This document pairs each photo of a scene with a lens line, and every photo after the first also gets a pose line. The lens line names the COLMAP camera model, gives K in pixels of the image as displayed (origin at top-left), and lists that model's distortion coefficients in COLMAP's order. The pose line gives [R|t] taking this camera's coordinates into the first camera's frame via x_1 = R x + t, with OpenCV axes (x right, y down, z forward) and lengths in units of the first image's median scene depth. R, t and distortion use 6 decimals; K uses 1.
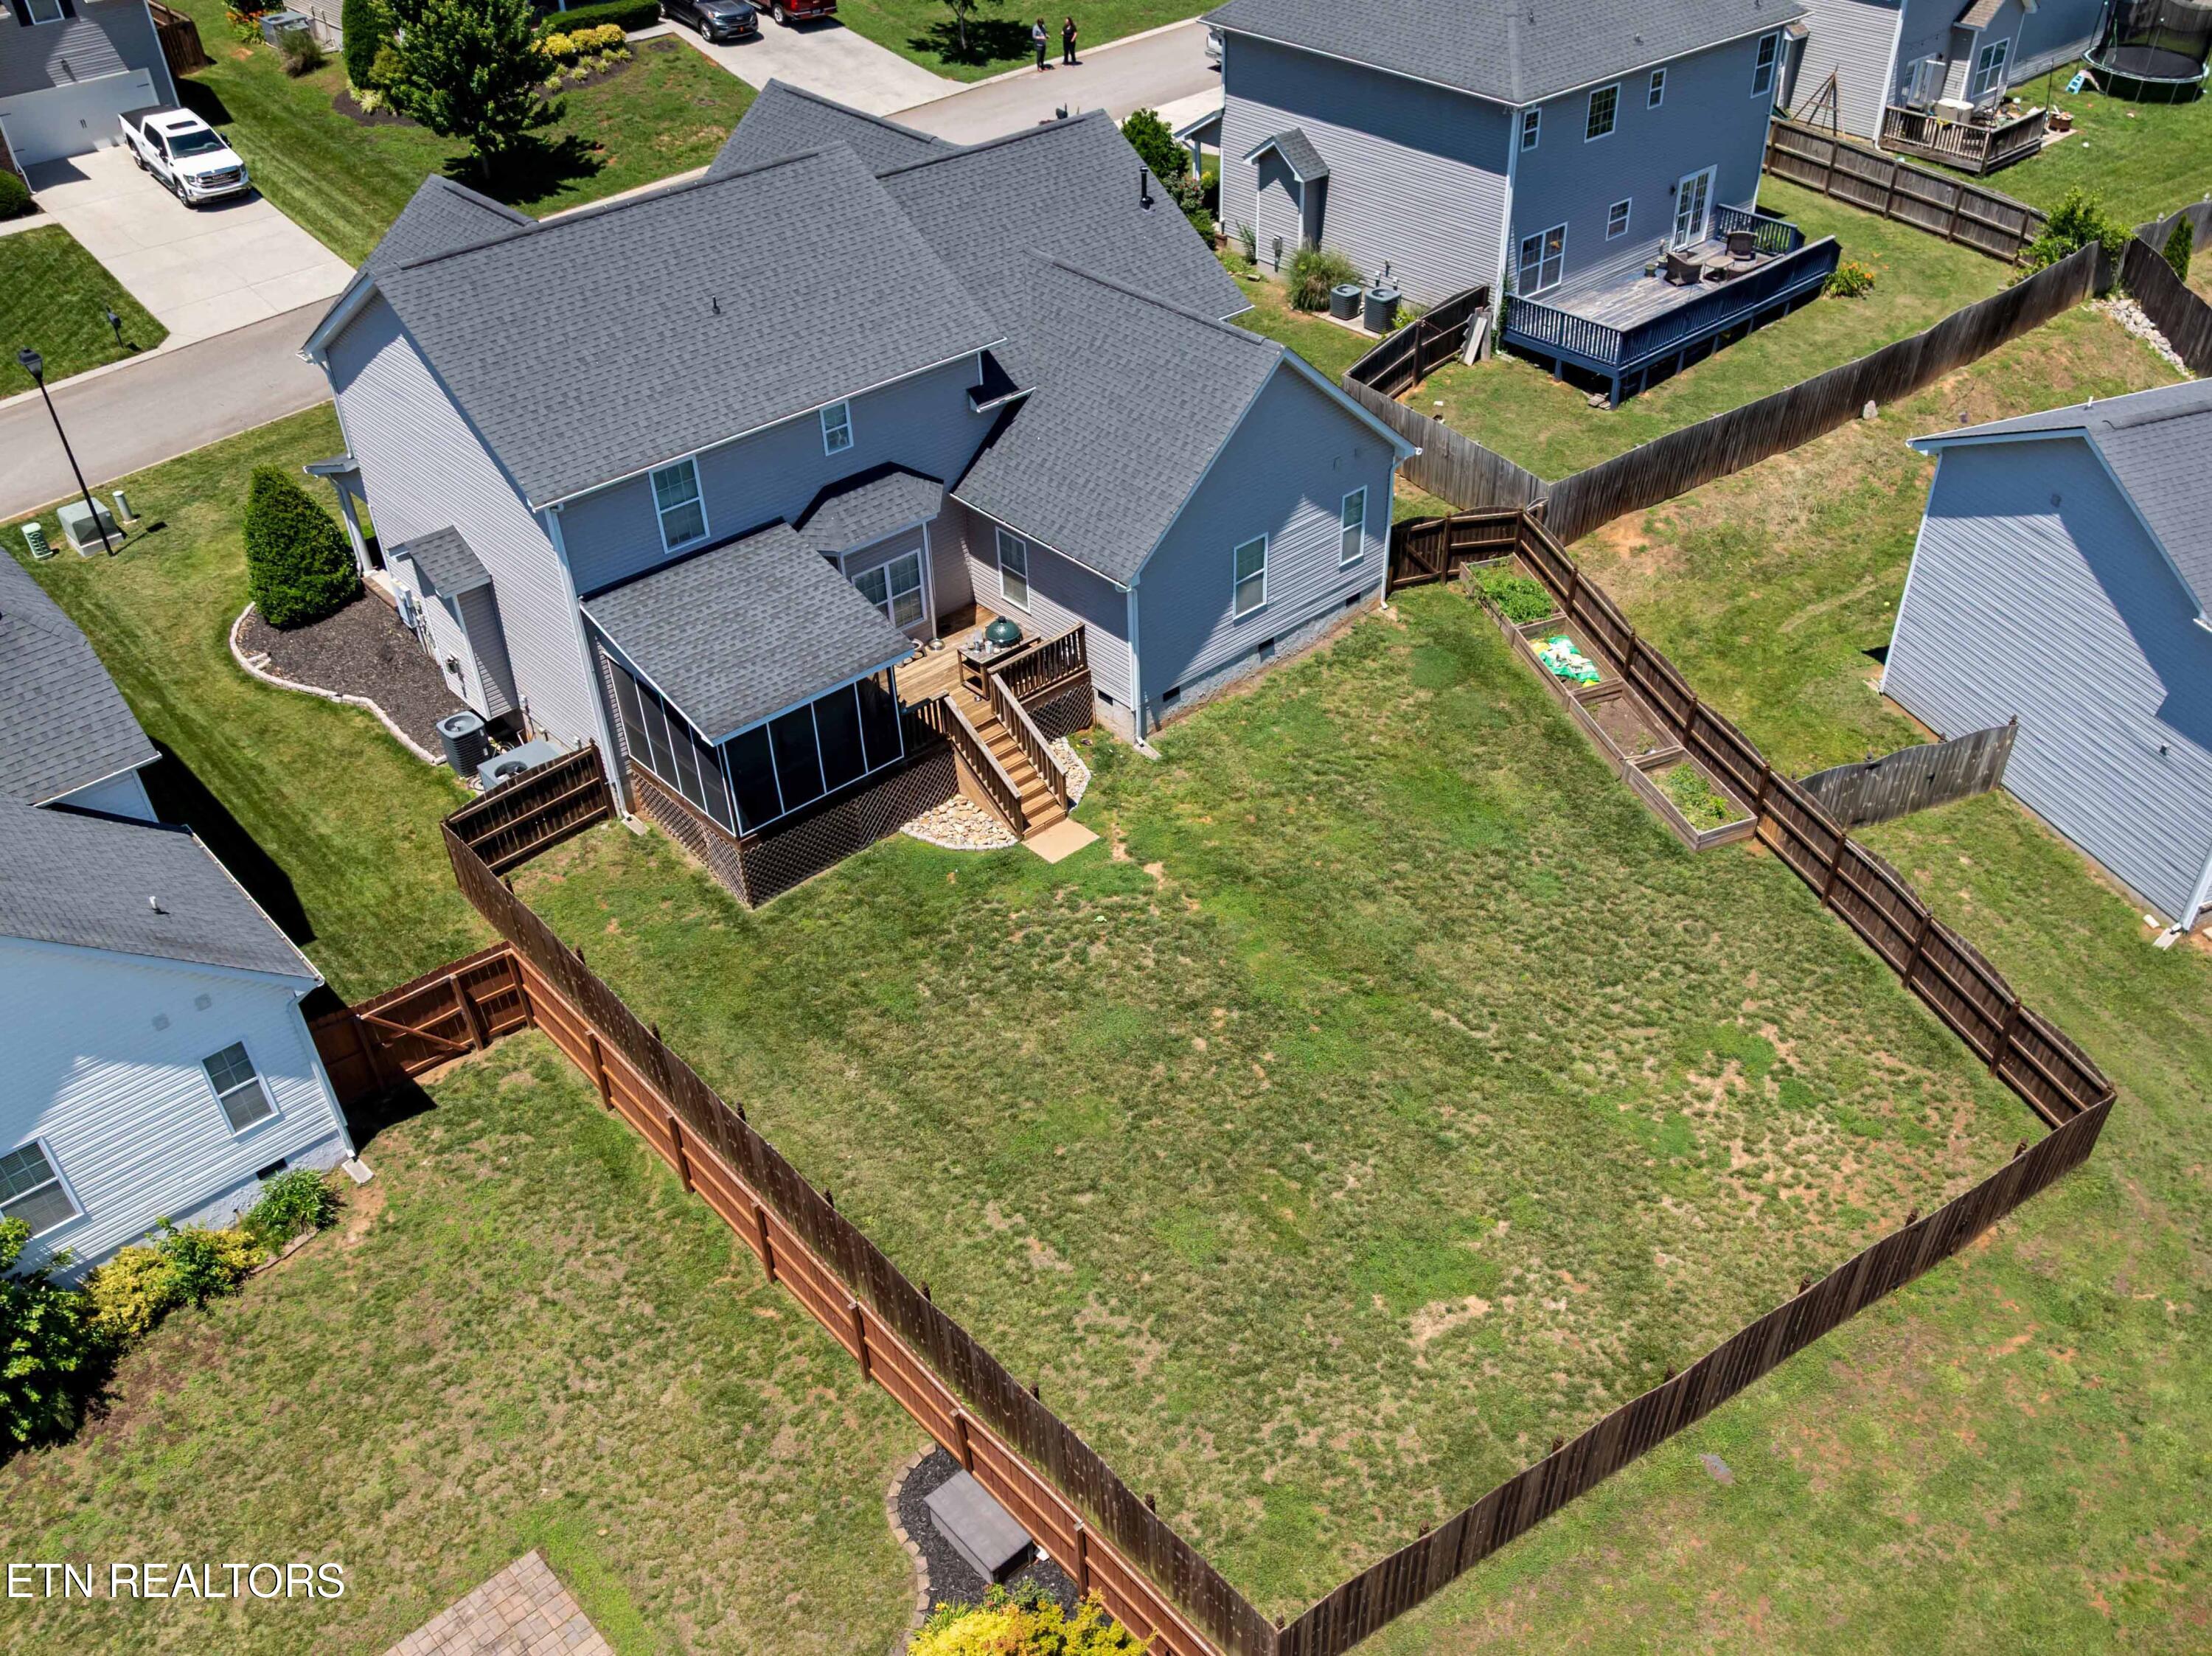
lens RADIAL K [[1887.7, 0, 1201.3], [0, 1887.7, 923.4], [0, 0, 1]] dist [-0.038263, 0.000891]
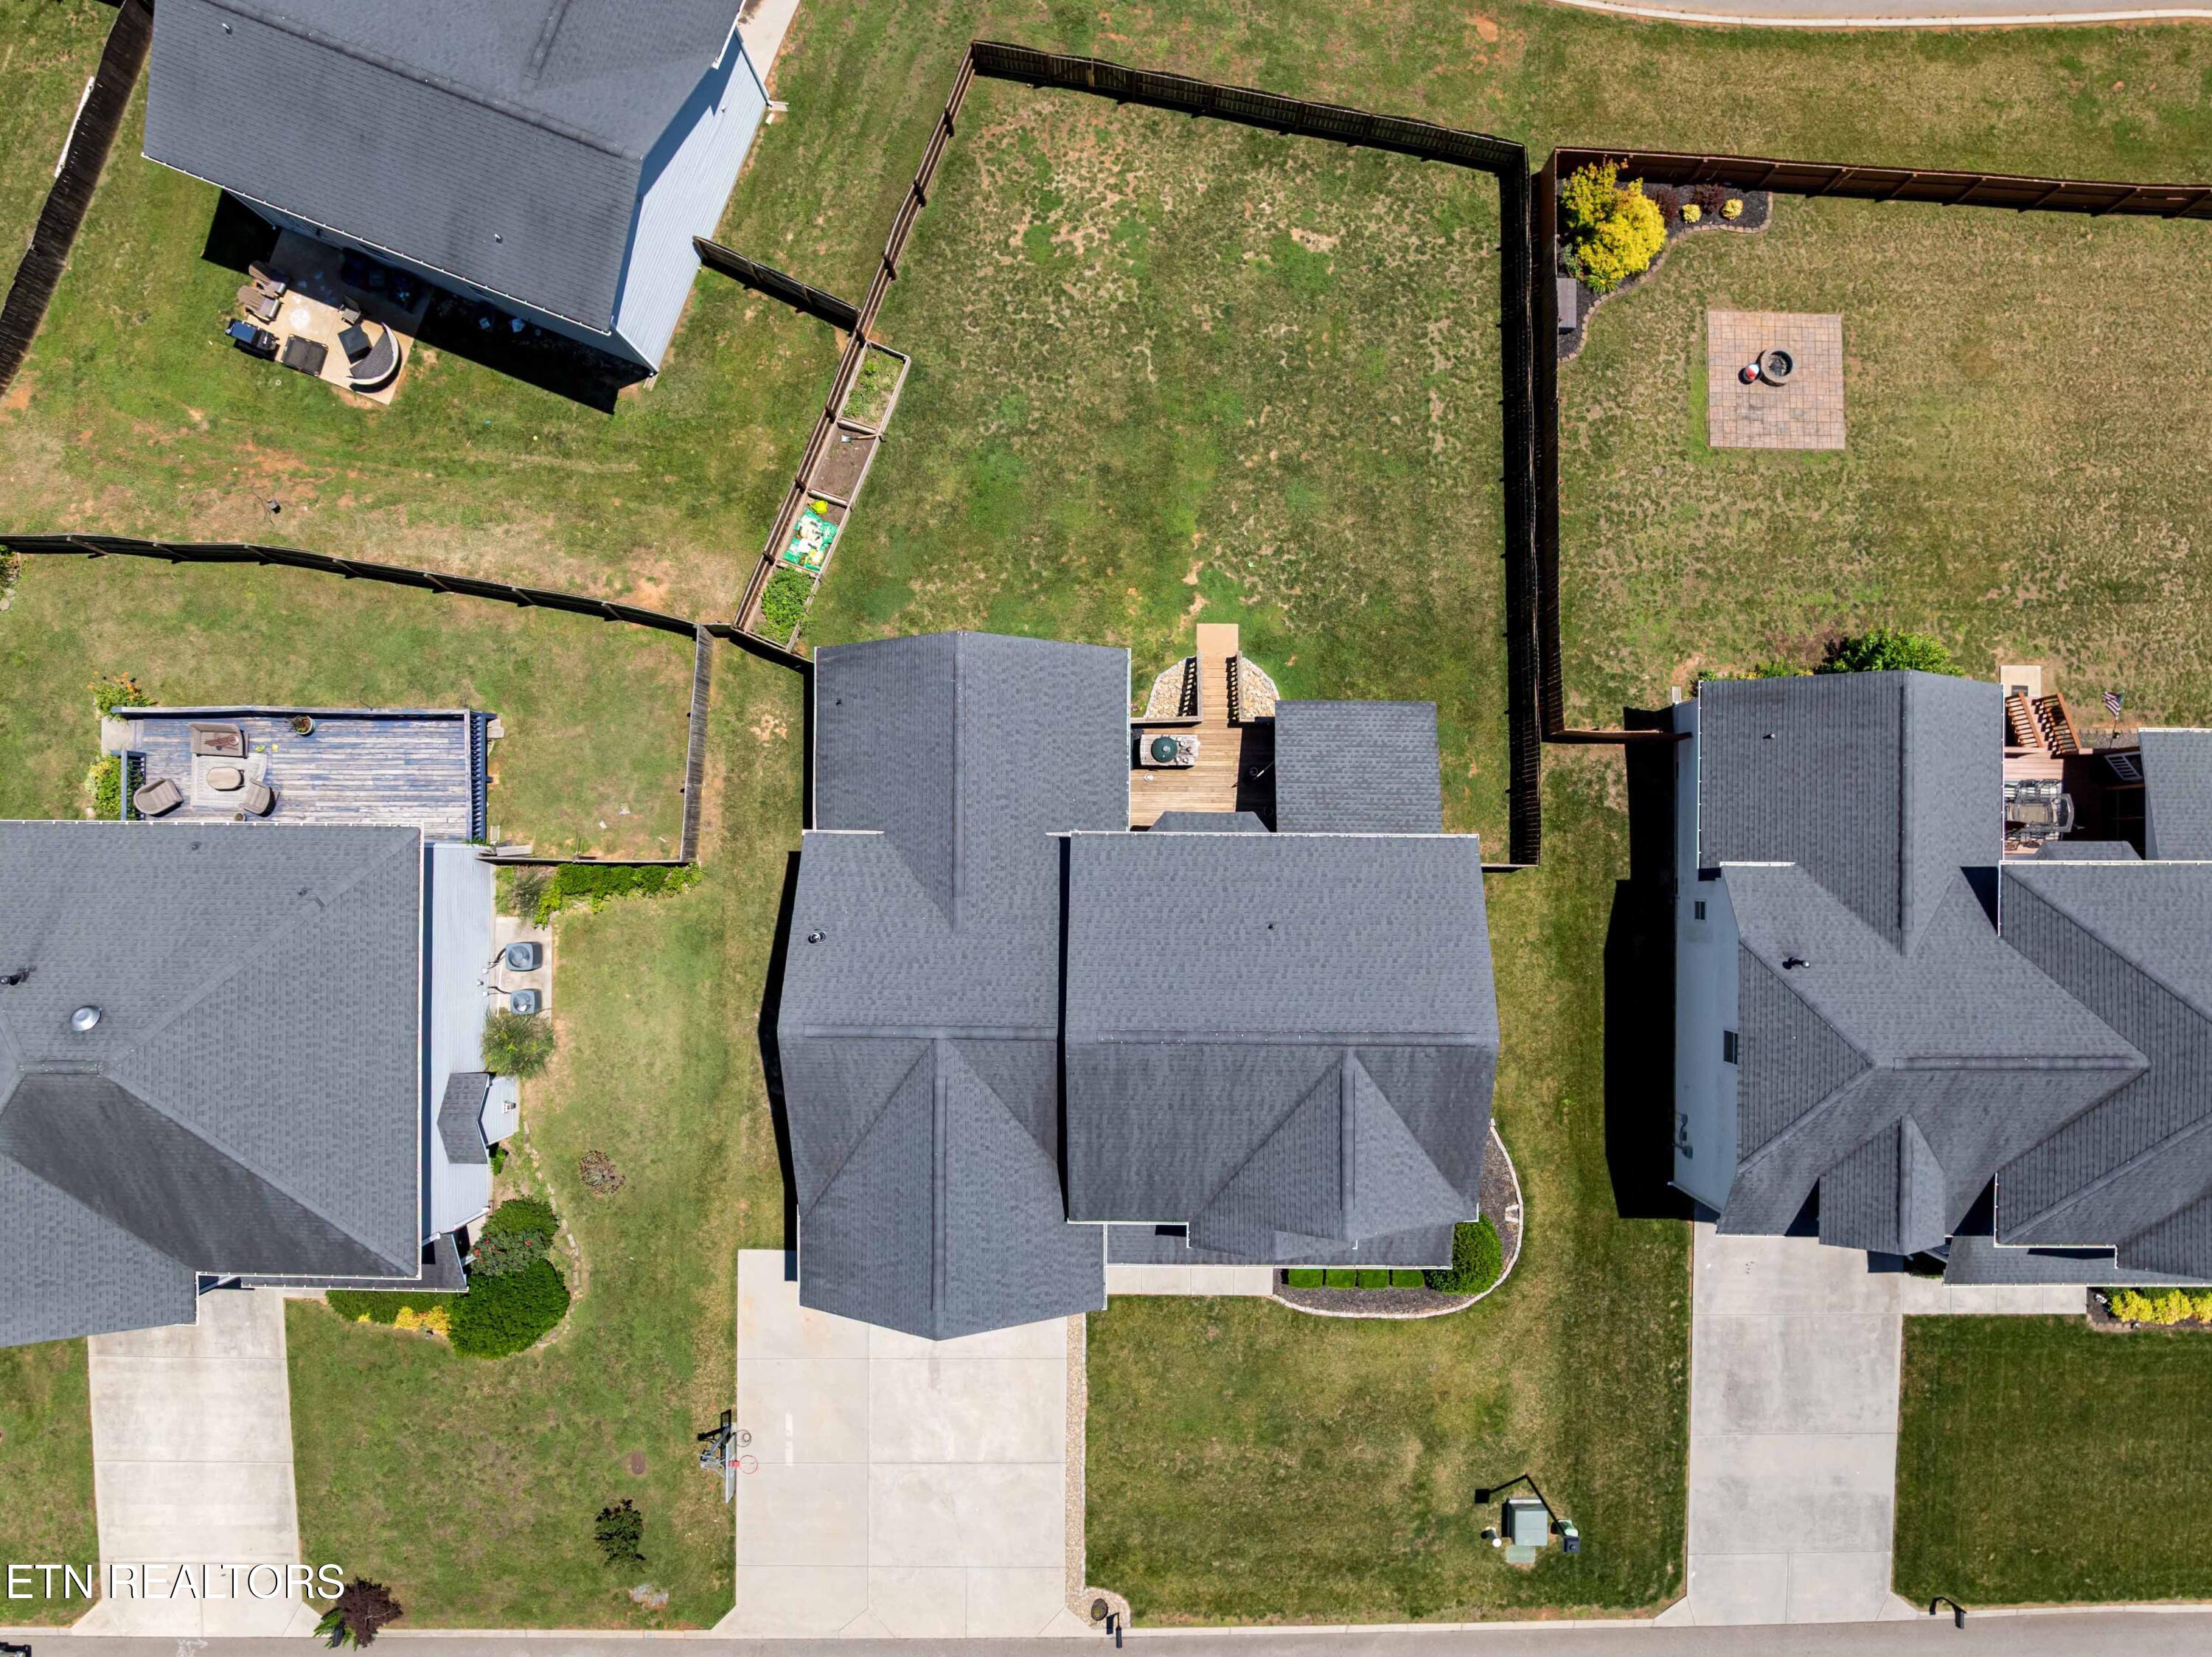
lens RADIAL K [[1729.5, 0, 1087.3], [0, 1729.5, 874.8], [0, 0, 1]] dist [-0.032229, 0.001759]
pose [[-0.712957, -0.701123, 0.010886, -0.148745], [0.459543, -0.455460, 0.762480, -1.251523], [-0.529634, 0.548618, 0.646920, 0.255200]]
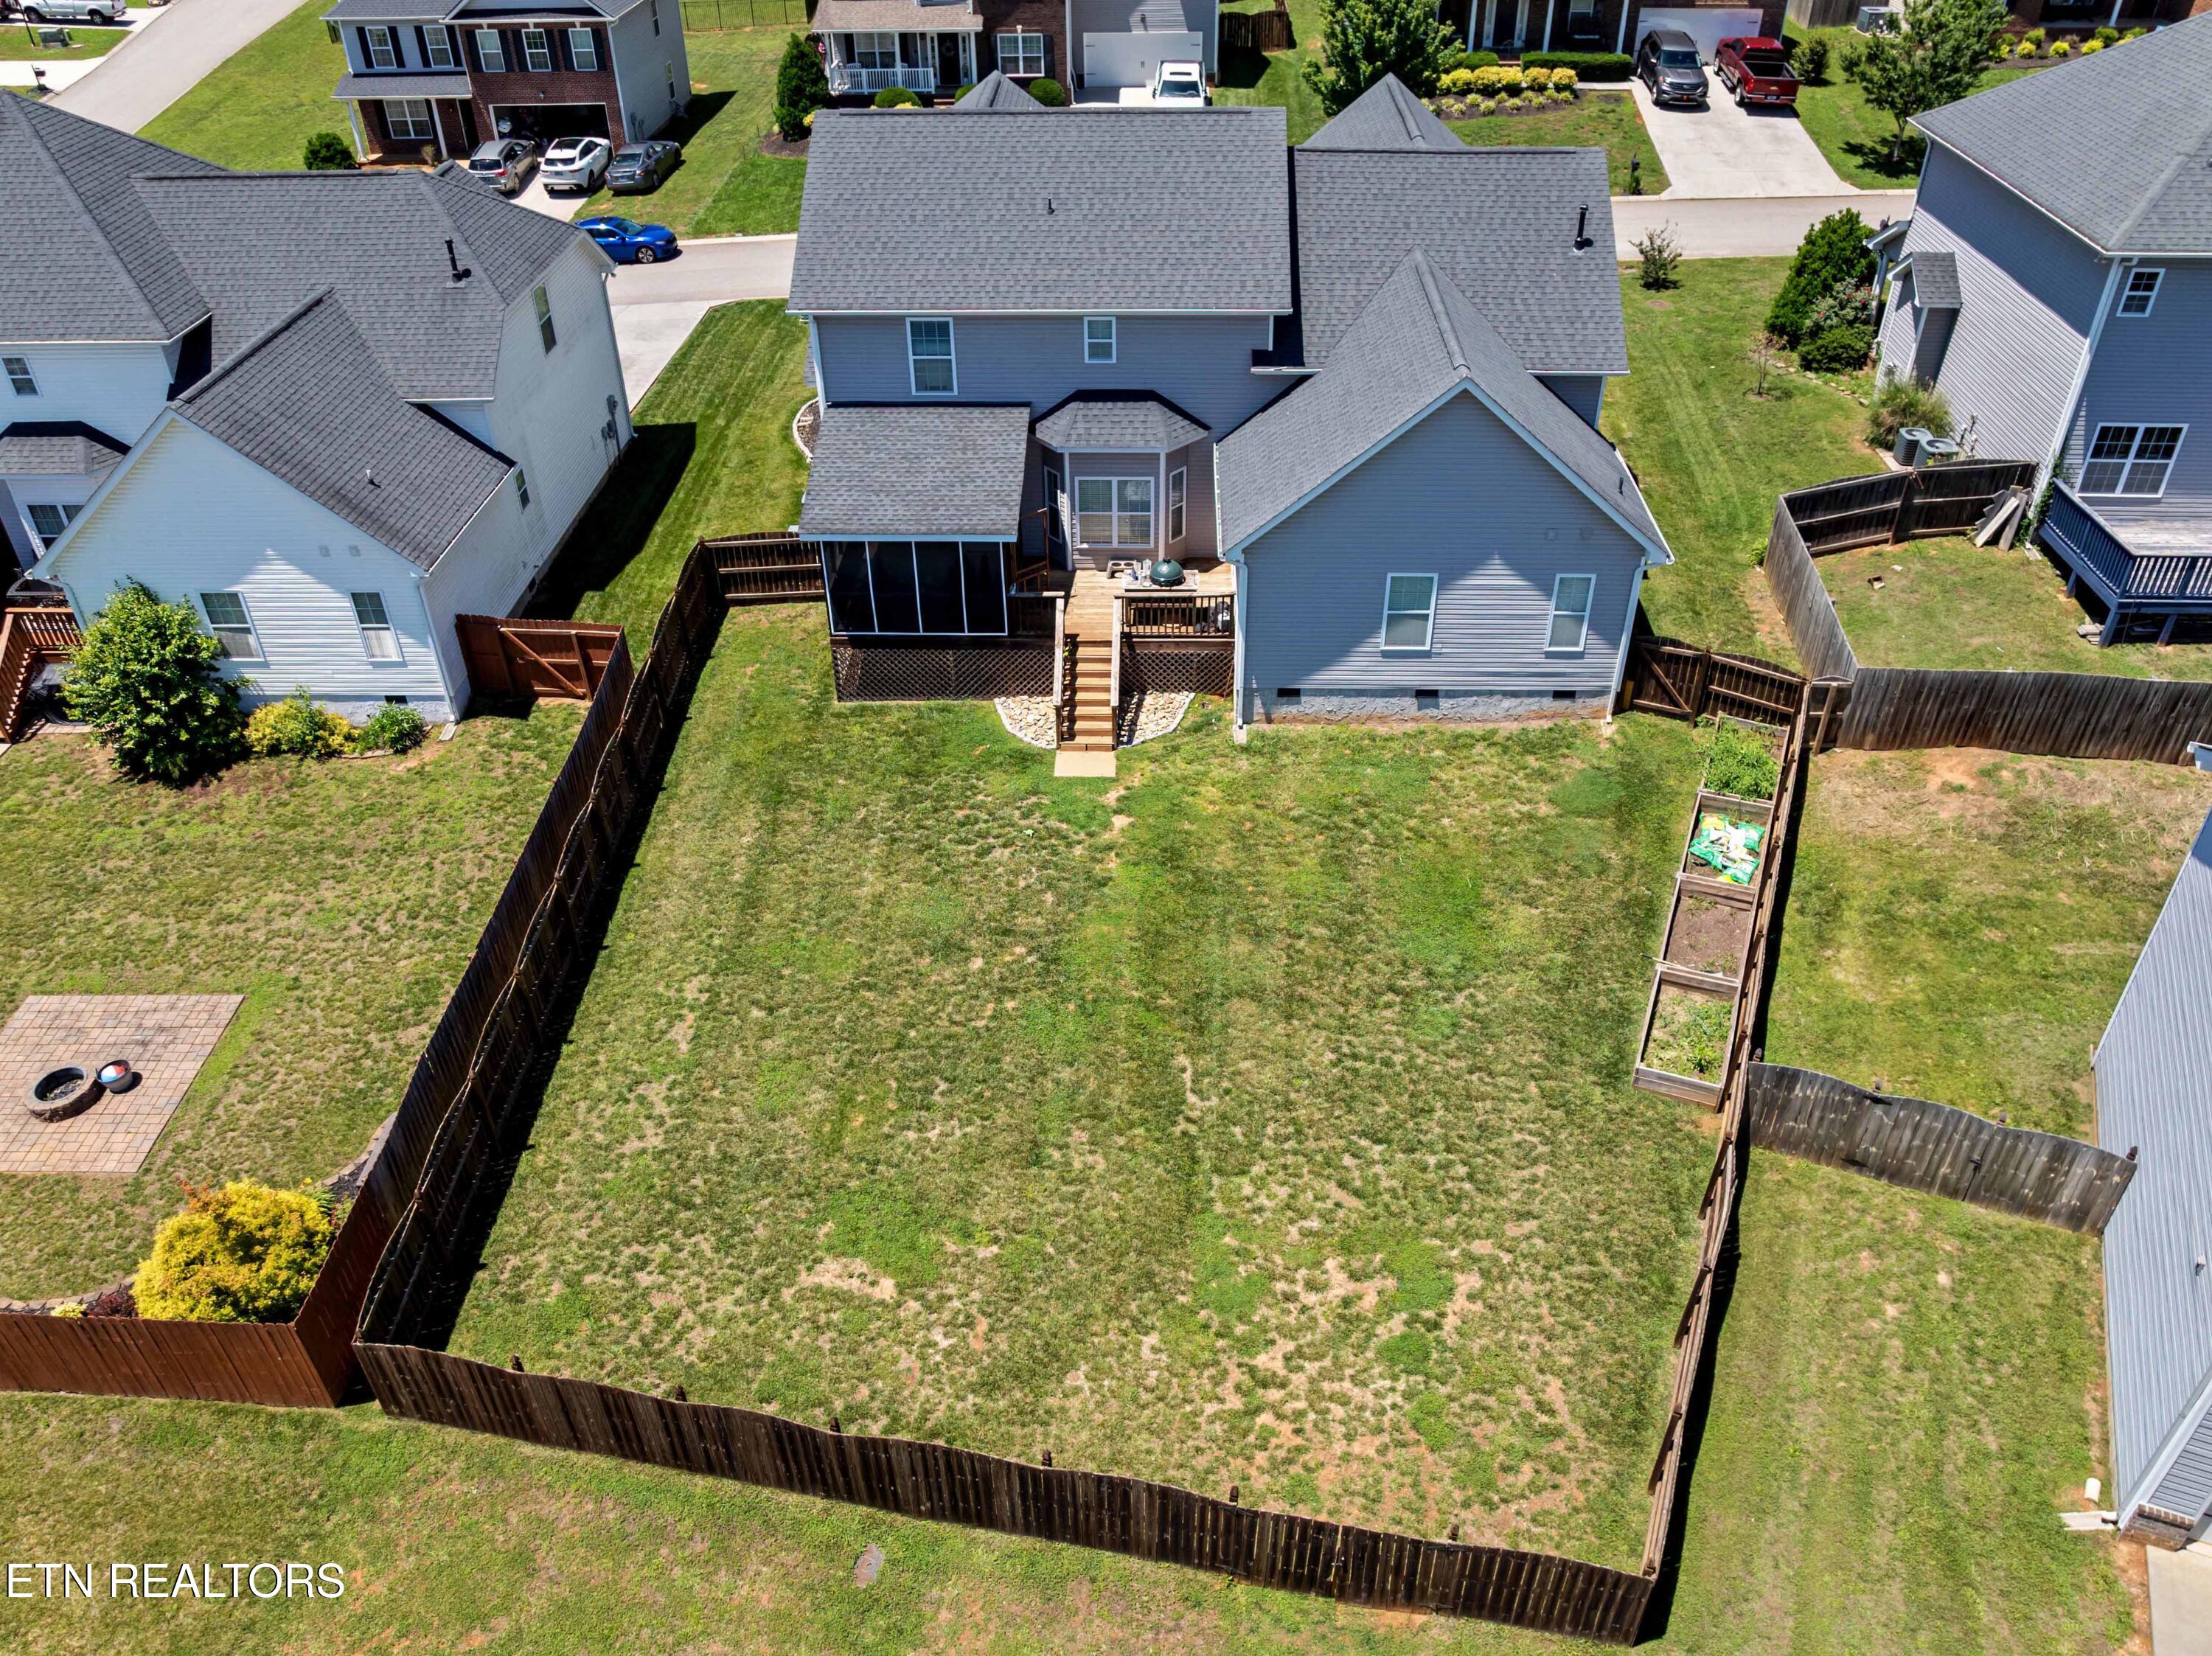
lens RADIAL K [[1676.9, 0, 1124.6], [0, 1676.9, 872.8], [0, 0, 1]] dist [-0.034023, -0.004326]
pose [[0.697070, 0.426958, -0.576020, 0.498086], [-0.449411, 0.886152, 0.112980, -0.105104], [0.558679, 0.180115, 0.809590, 0.277638]]
